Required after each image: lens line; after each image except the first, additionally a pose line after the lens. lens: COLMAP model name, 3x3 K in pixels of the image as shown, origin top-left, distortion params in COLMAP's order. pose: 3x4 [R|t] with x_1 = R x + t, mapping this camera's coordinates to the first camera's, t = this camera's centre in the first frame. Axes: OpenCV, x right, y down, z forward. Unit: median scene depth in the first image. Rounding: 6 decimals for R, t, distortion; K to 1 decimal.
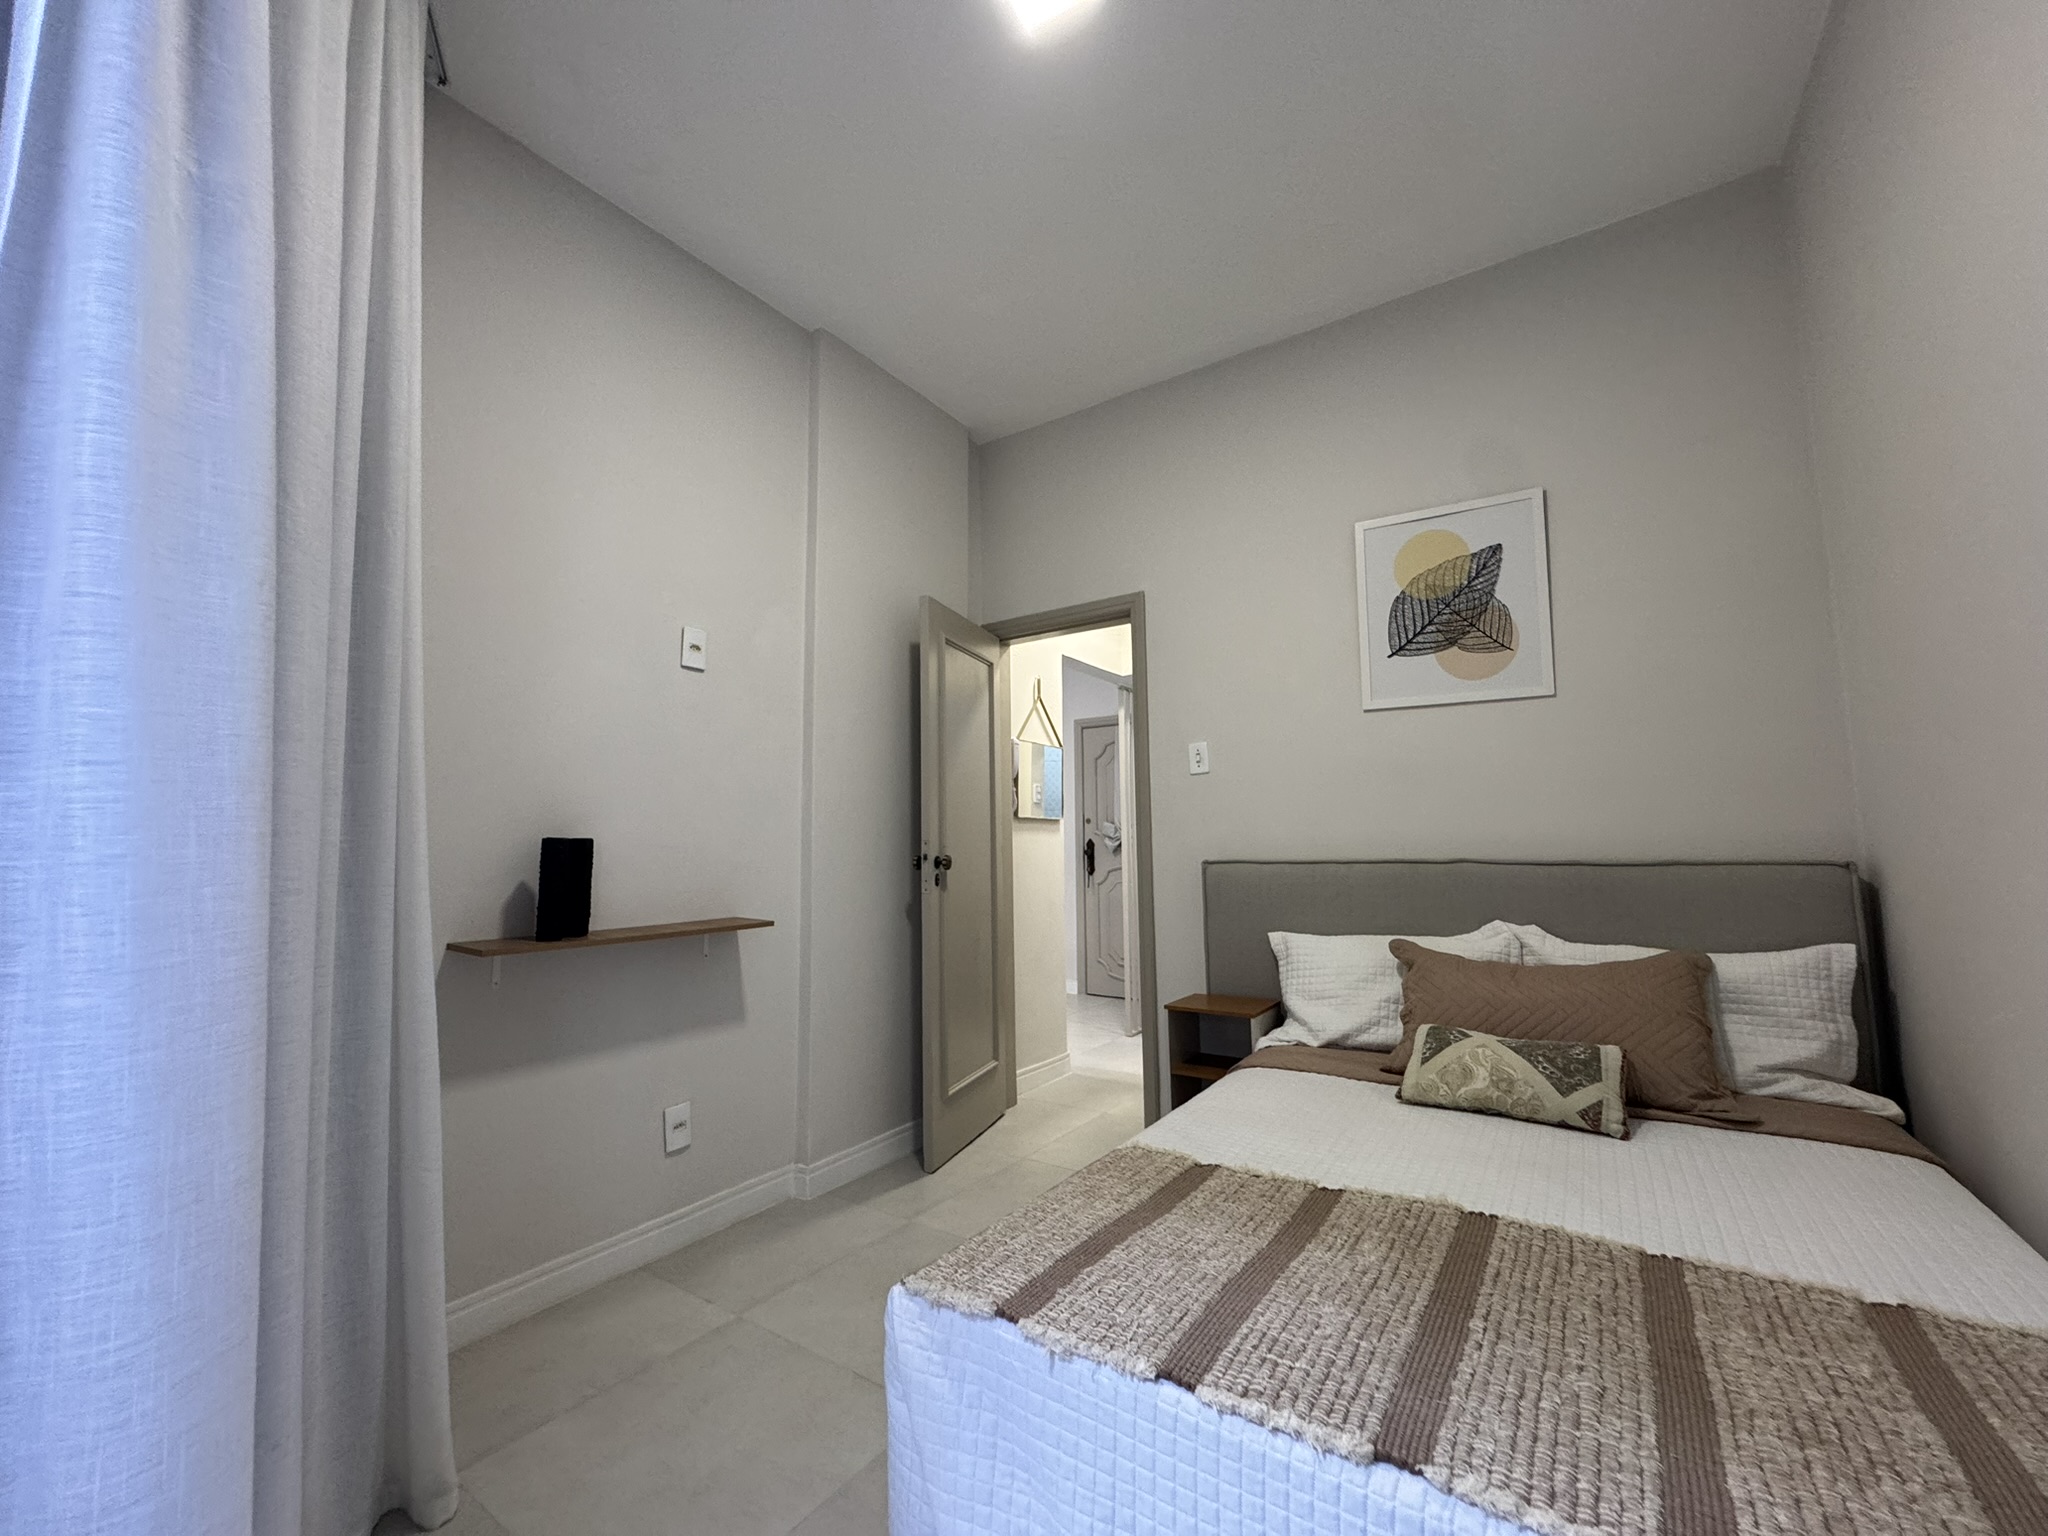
lens RADIAL K [[820.7, 0, 1023.3], [0, 820.7, 766.9], [0, 0, 1]] dist [-0.003359, 0.000070]
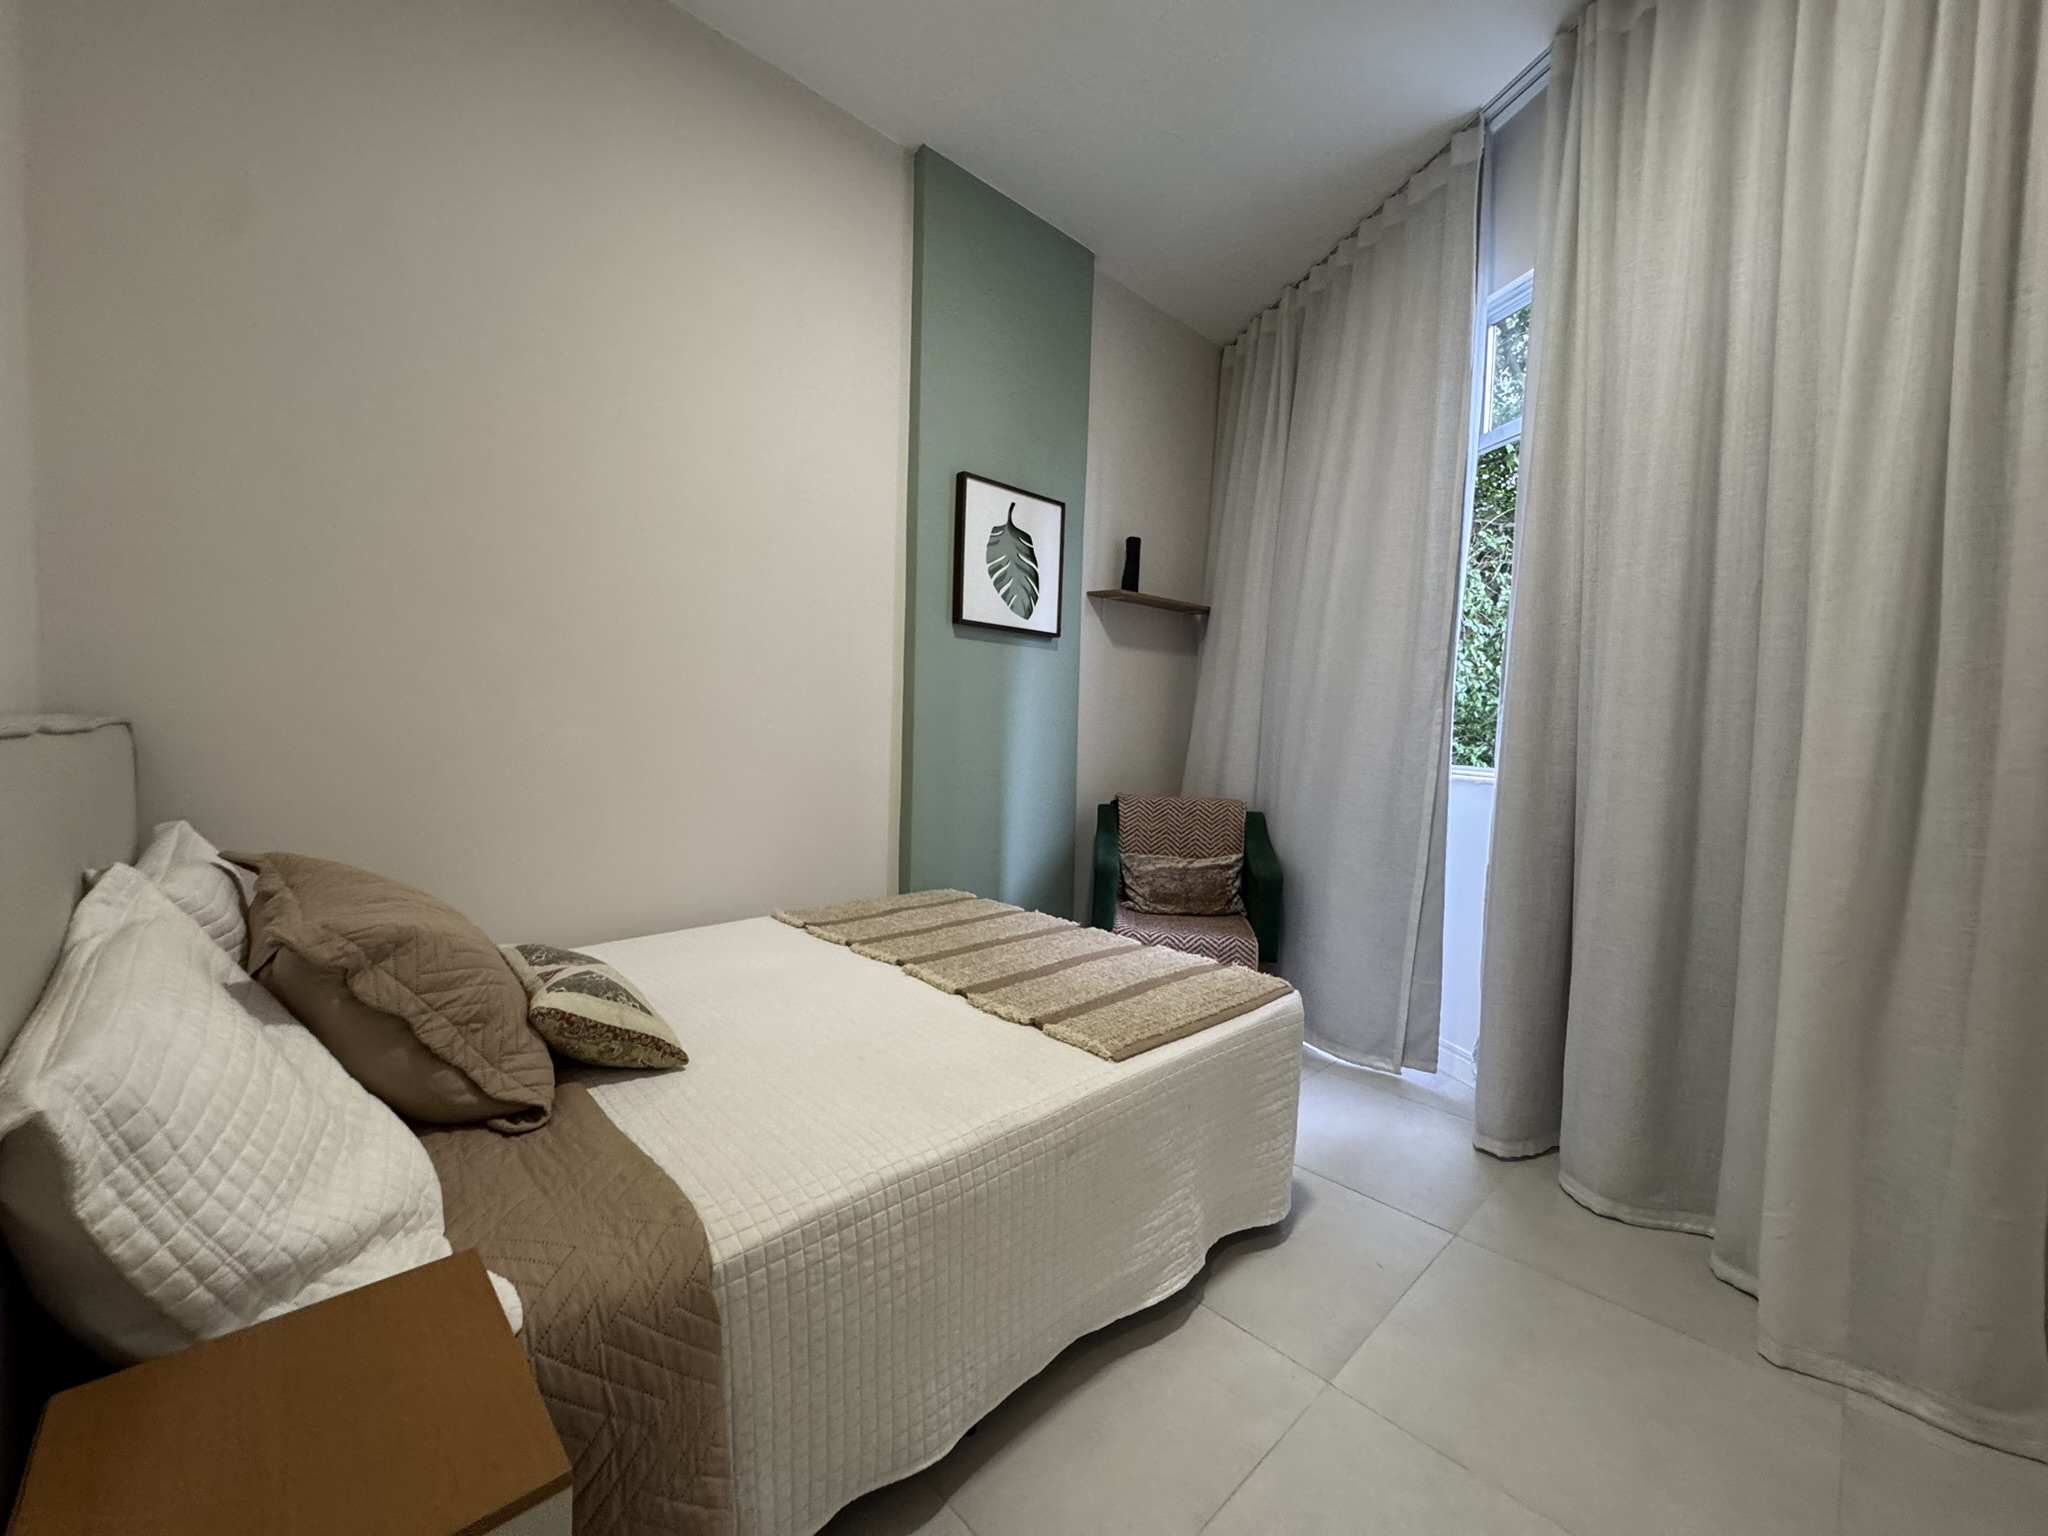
lens RADIAL K [[820.7, 0, 1023.3], [0, 820.7, 766.9], [0, 0, 1]] dist [-0.003359, 0.000070]
pose [[-0.977832, -0.023314, 0.208087, 0.025933], [-0.033435, 0.998416, -0.045253, 0.139520], [-0.206702, -0.051207, -0.977063, 1.329335]]
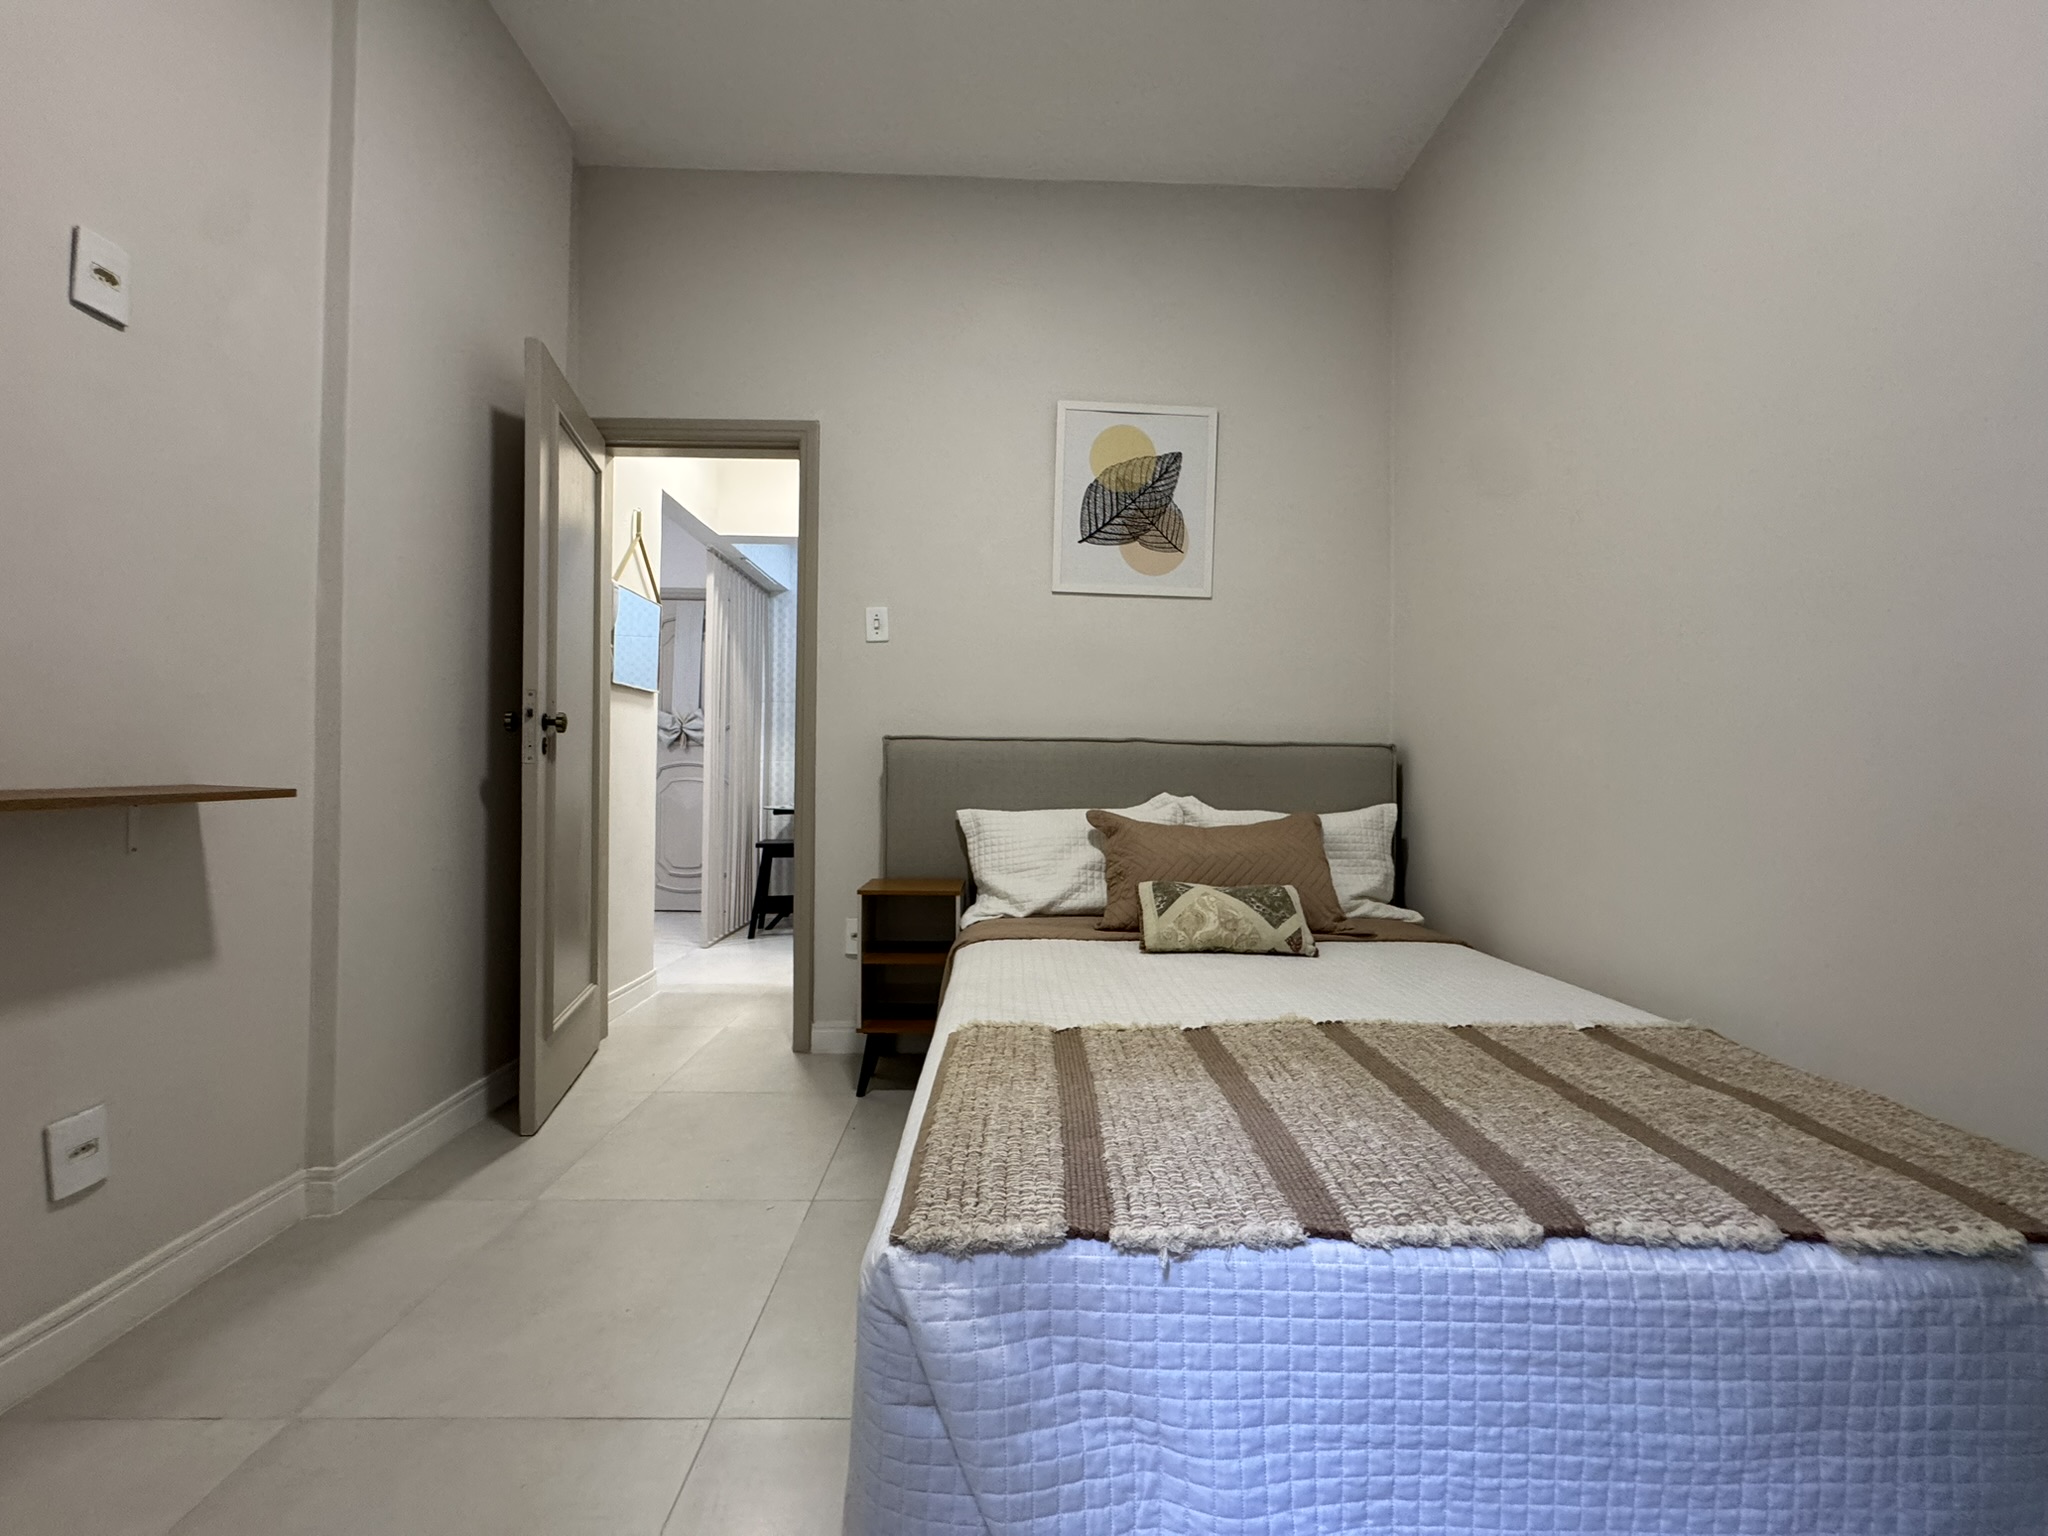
lens RADIAL K [[821.0, 0, 1021.1], [0, 821.0, 766.6], [0, 0, 1]] dist [-0.003313, 0.000143]
pose [[0.814287, 0.024646, 0.579939, -0.228379], [-0.079796, 0.994366, 0.069783, 0.089939], [-0.574951, -0.103100, 0.811666, 0.211109]]
